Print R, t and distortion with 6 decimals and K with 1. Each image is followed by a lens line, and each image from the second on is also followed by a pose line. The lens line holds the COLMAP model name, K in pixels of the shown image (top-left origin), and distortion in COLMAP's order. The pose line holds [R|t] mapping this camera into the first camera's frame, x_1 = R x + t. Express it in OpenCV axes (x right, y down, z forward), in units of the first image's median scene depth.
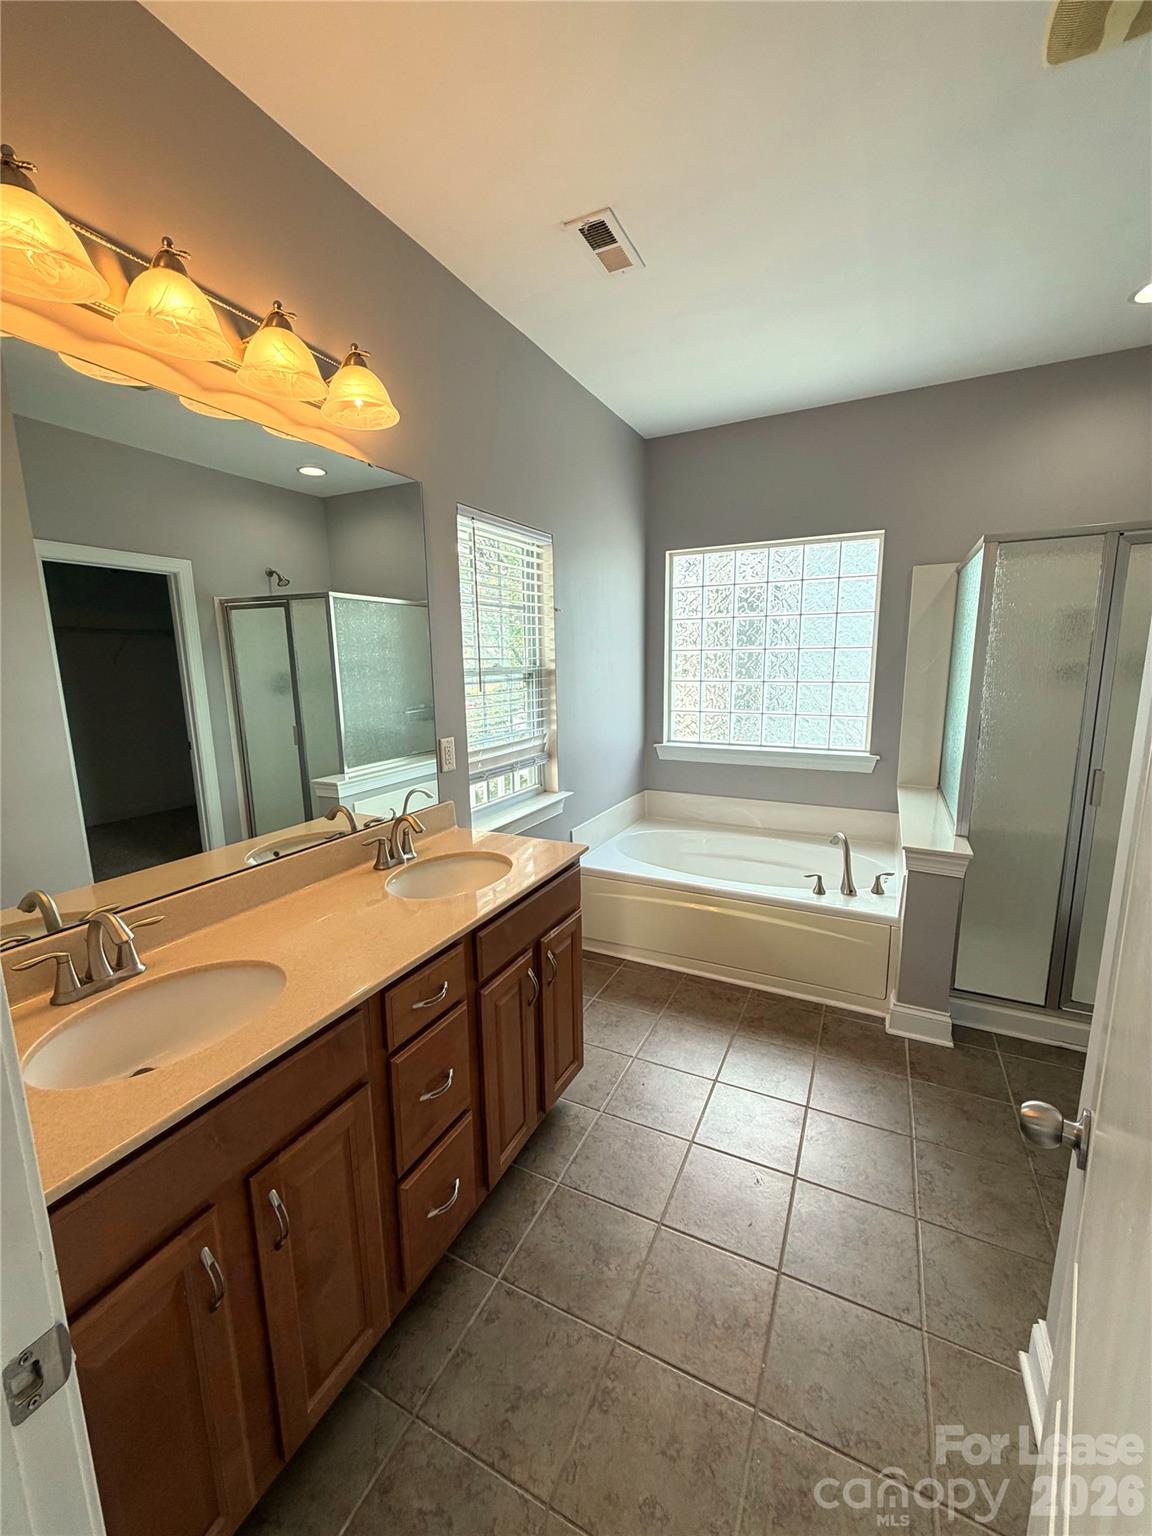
lens RADIAL K [[610.9, 0, 579.2], [0, 610.9, 763.2], [0, 0, 1]] dist [0.000496, -0.000940]
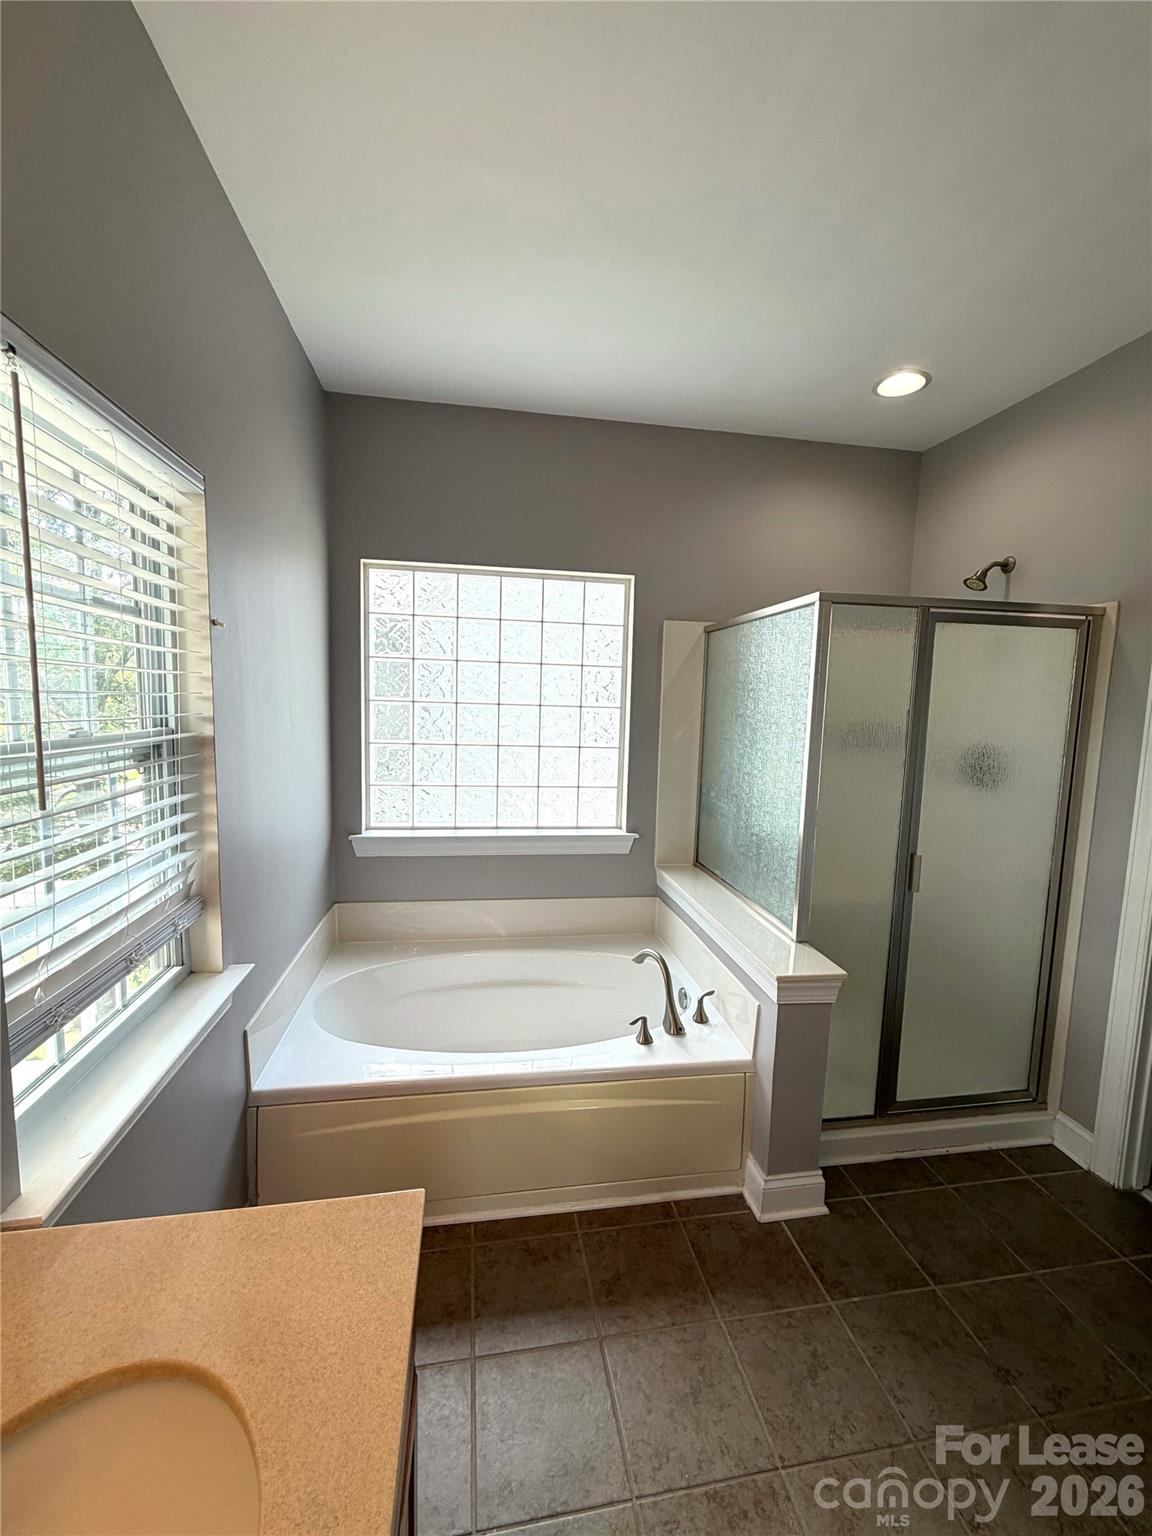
lens RADIAL K [[610.9, 0, 580.8], [0, 610.9, 767.8], [0, 0, 1]] dist [0.000496, -0.000940]
pose [[0.807817, -0.024308, 0.588931, -0.092833], [0.058081, 0.997569, -0.038493, -0.089379], [-0.586564, 0.065301, 0.807266, 0.404457]]
